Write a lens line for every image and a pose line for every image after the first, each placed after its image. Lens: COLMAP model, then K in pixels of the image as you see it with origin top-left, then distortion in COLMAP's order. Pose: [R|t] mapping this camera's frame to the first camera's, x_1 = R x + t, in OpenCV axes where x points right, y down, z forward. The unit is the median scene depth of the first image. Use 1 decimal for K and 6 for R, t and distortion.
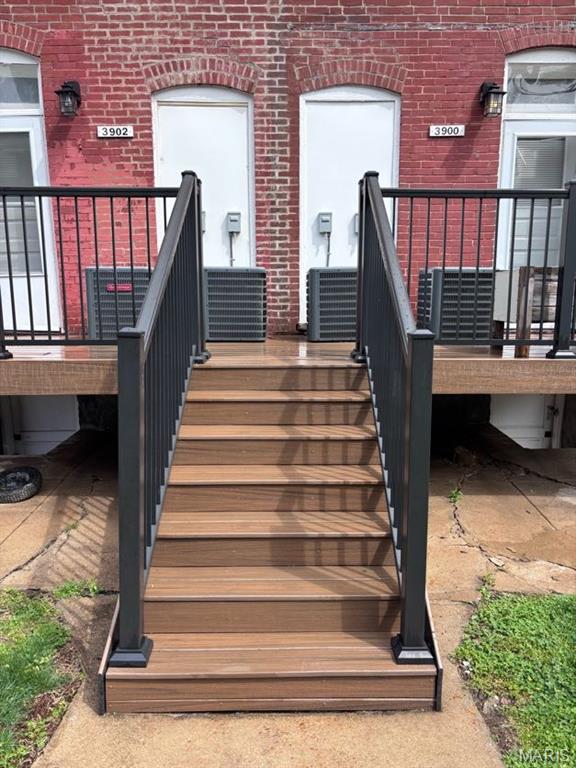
lens RADIAL K [[590.6, 0, 286.6], [0, 590.6, 392.3], [0, 0, 1]] dist [0.046470, -0.024598]
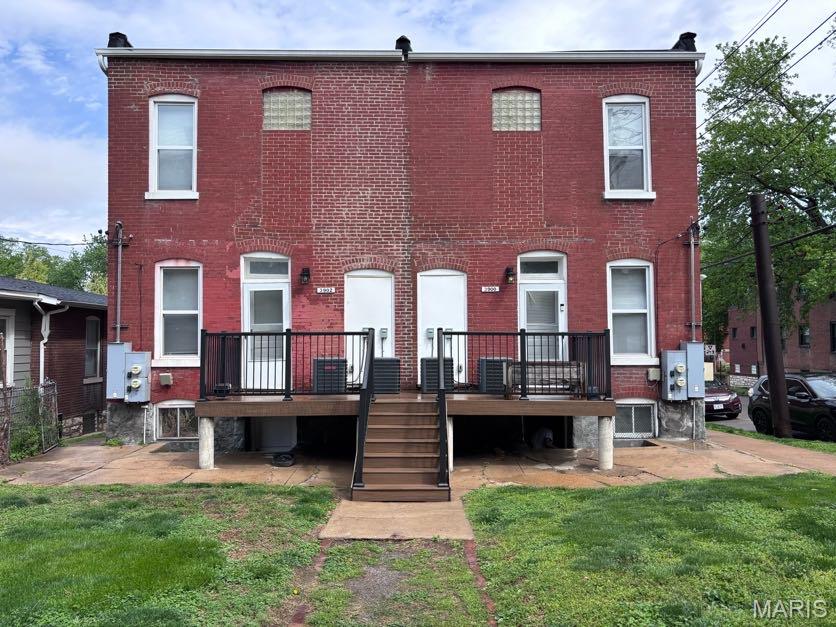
lens RADIAL K [[642.9, 0, 422.5], [0, 642.9, 317.9], [0, 0, 1]] dist [0.046470, -0.024598]
pose [[0.999995, -0.002713, -0.001647, 0.043185], [0.002306, 0.977603, -0.210443, 0.115163], [0.002181, 0.210438, 0.977605, -1.115612]]
